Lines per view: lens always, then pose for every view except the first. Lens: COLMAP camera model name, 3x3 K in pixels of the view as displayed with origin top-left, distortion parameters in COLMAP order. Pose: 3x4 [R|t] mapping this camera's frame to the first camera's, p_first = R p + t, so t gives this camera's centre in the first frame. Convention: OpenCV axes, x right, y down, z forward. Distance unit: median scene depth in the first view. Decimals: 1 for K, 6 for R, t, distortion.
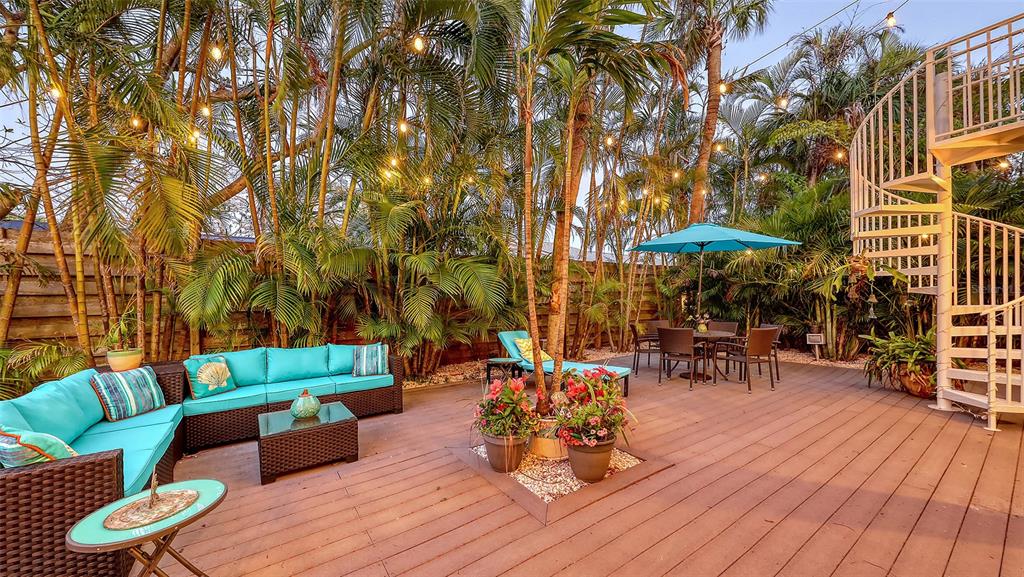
lens RADIAL K [[362.6, 0, 515.9], [0, 362.6, 298.2], [0, 0, 1]] dist [0.001670, -0.000140]
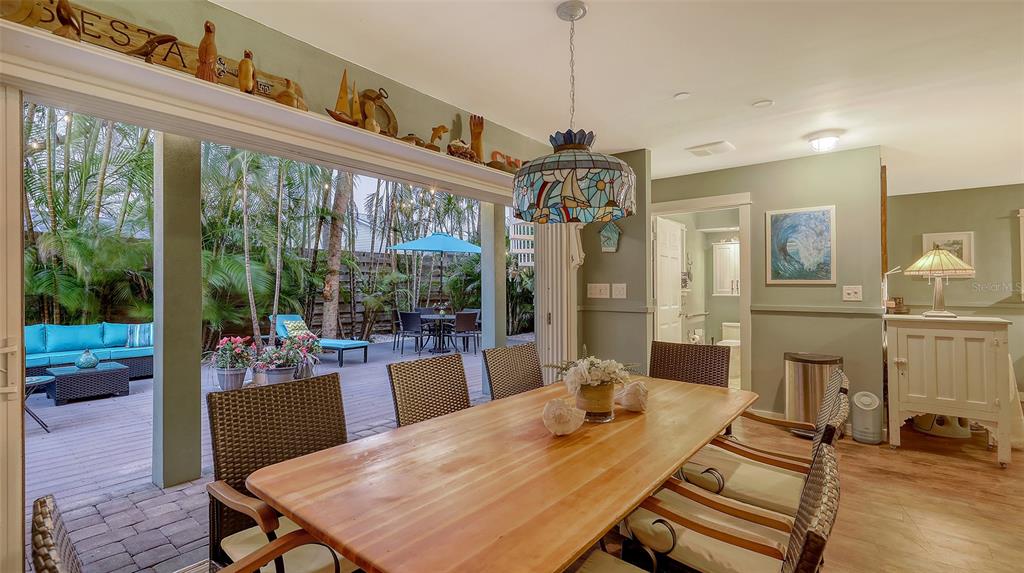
lens RADIAL K [[450.4, 0, 514.2], [0, 450.4, 280.1], [0, 0, 1]] dist [0.000853, -0.000115]
pose [[0.958992, 0.021955, 0.282581, 0.428941], [-0.019626, 0.999746, -0.011068, -0.033218], [-0.282752, 0.005069, 0.959180, -0.956909]]
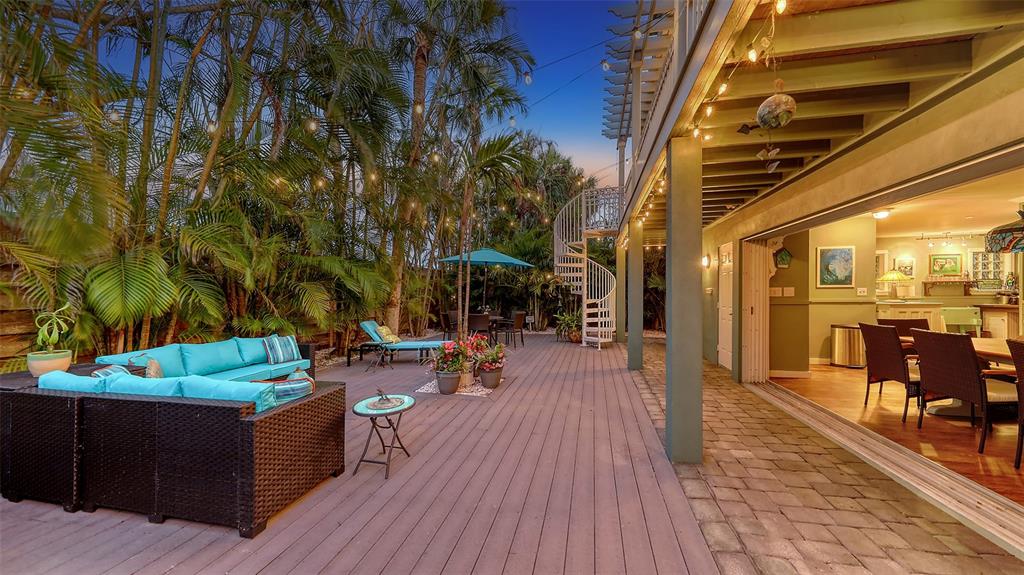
lens RADIAL K [[383.4, 0, 508.8], [0, 383.4, 287.6], [0, 0, 1]] dist [-0.000421, -0.000020]
pose [[0.723655, 0.019229, 0.689894, -0.763824], [-0.008630, 0.999786, -0.018814, -0.005005], [-0.690108, 0.007662, 0.723666, -0.374536]]
